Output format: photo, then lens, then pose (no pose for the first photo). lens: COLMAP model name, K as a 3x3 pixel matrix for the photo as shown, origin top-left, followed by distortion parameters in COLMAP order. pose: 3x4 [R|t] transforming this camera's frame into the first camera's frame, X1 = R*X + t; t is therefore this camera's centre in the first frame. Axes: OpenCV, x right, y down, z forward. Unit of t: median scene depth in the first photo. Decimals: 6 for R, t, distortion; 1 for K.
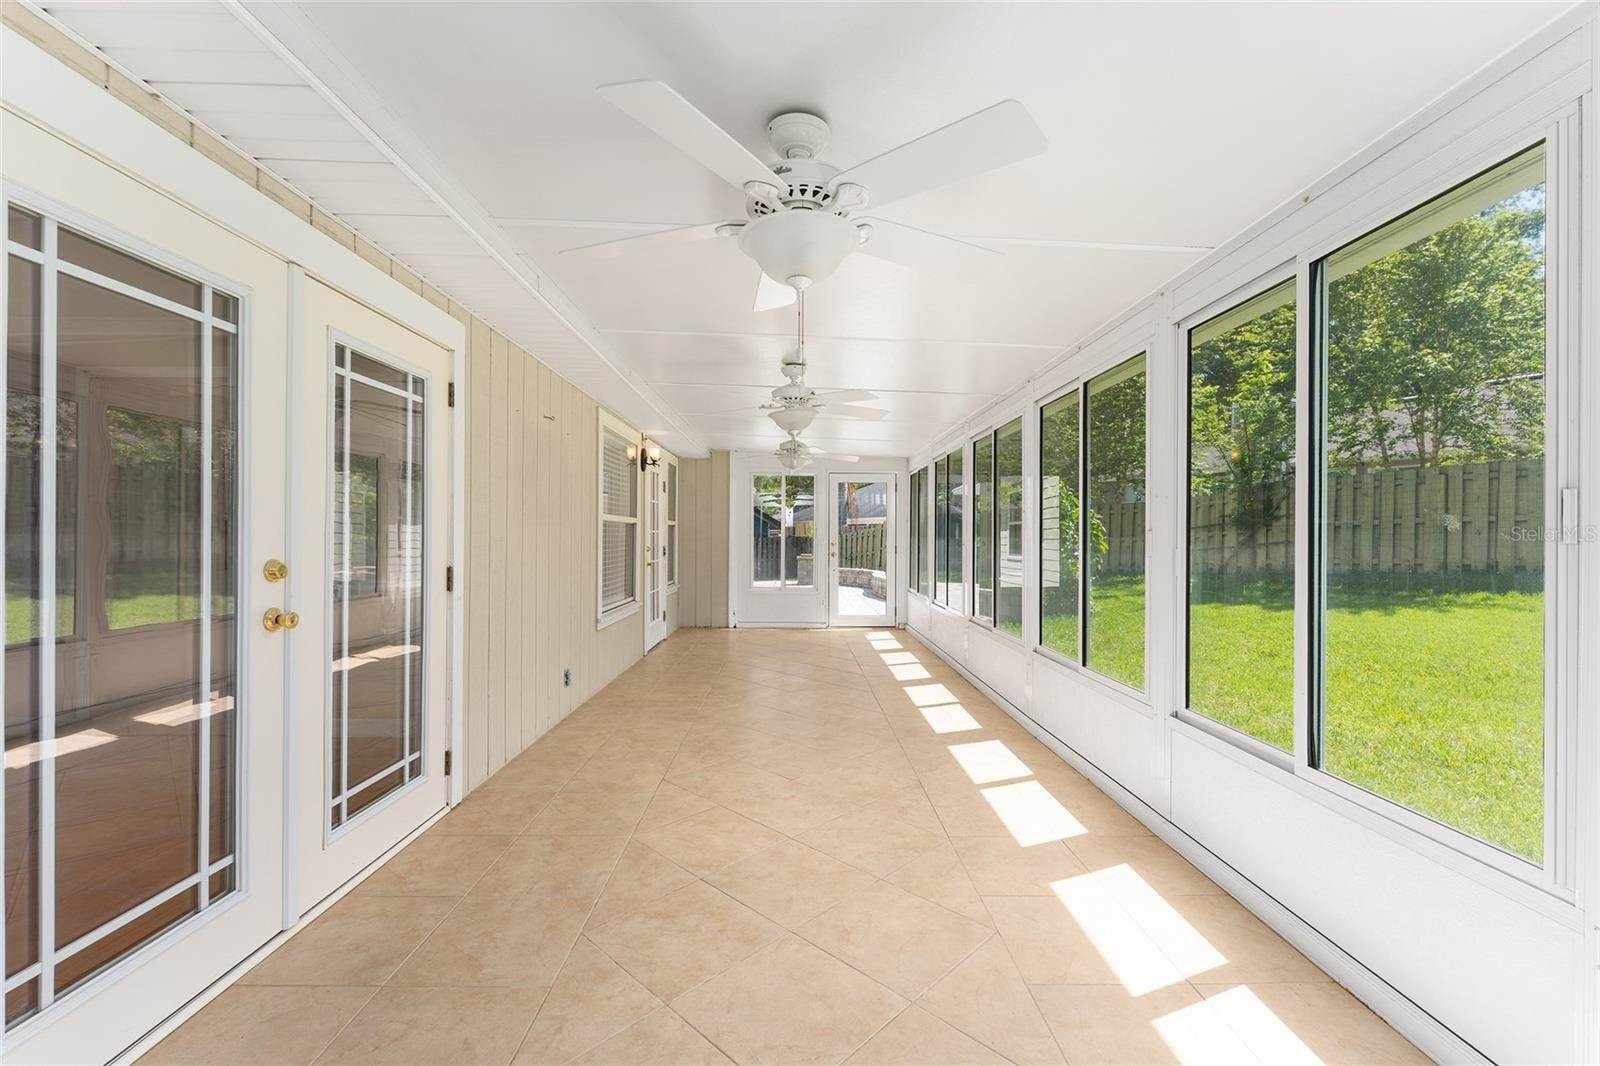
lens RADIAL K [[685.5, 0, 801.1], [0, 685.5, 534.3], [0, 0, 1]] dist [0.000203, 0.000001]
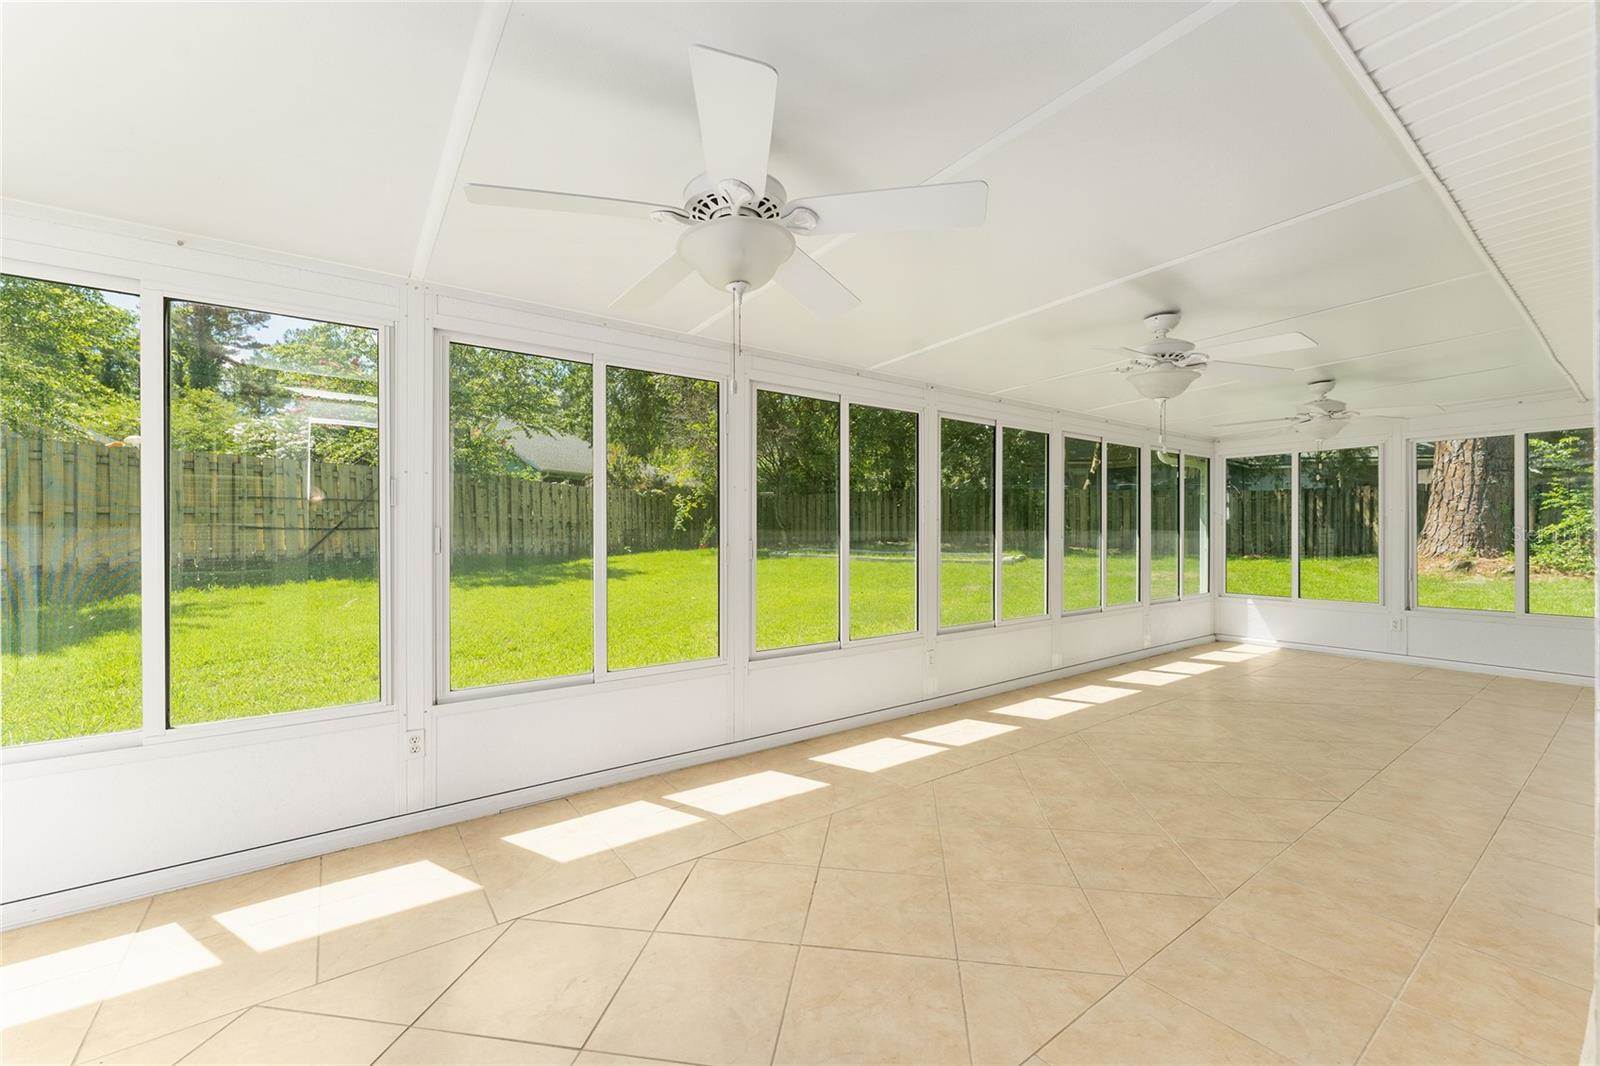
lens RADIAL K [[646.0, 0, 799.3], [0, 646.0, 530.6], [0, 0, 1]] dist [0.002325, -0.000103]
pose [[-0.586113, -0.003838, 0.810220, -0.378650], [0.000412, 0.999987, 0.005034, -0.003050], [-0.810229, 0.003284, -0.586104, 1.814544]]
